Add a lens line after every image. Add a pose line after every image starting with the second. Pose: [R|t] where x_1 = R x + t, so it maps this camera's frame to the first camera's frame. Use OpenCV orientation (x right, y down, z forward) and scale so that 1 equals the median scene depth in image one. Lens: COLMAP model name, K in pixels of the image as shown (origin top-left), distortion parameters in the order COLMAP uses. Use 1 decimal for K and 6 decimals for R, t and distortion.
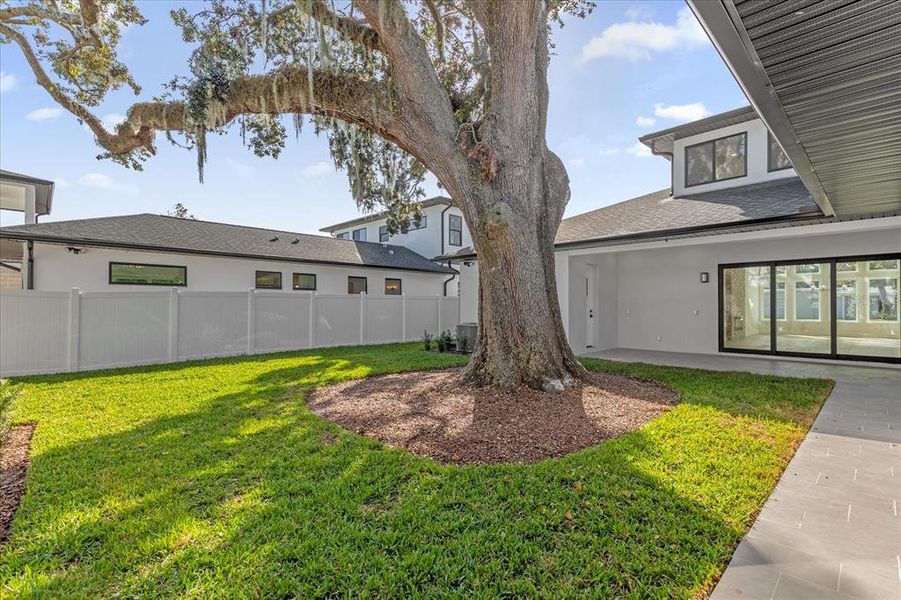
lens RADIAL K [[452.9, 0, 450.5], [0, 452.9, 300.0], [0, 0, 1]] dist [0.003023, 0.000372]
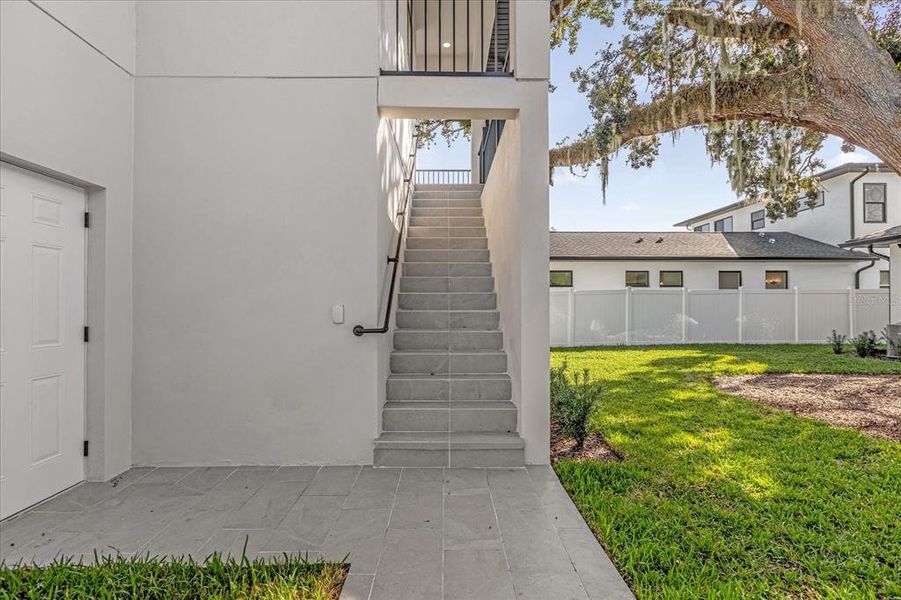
lens RADIAL K [[437.6, 0, 427.0], [0, 437.6, 302.5], [0, 0, 1]] dist [0.000059, -0.000741]
pose [[0.713445, -0.009371, -0.700649, -0.029369], [0.014720, 0.999890, 0.001616, 0.004269], [0.700557, -0.011466, 0.713505, -0.118513]]
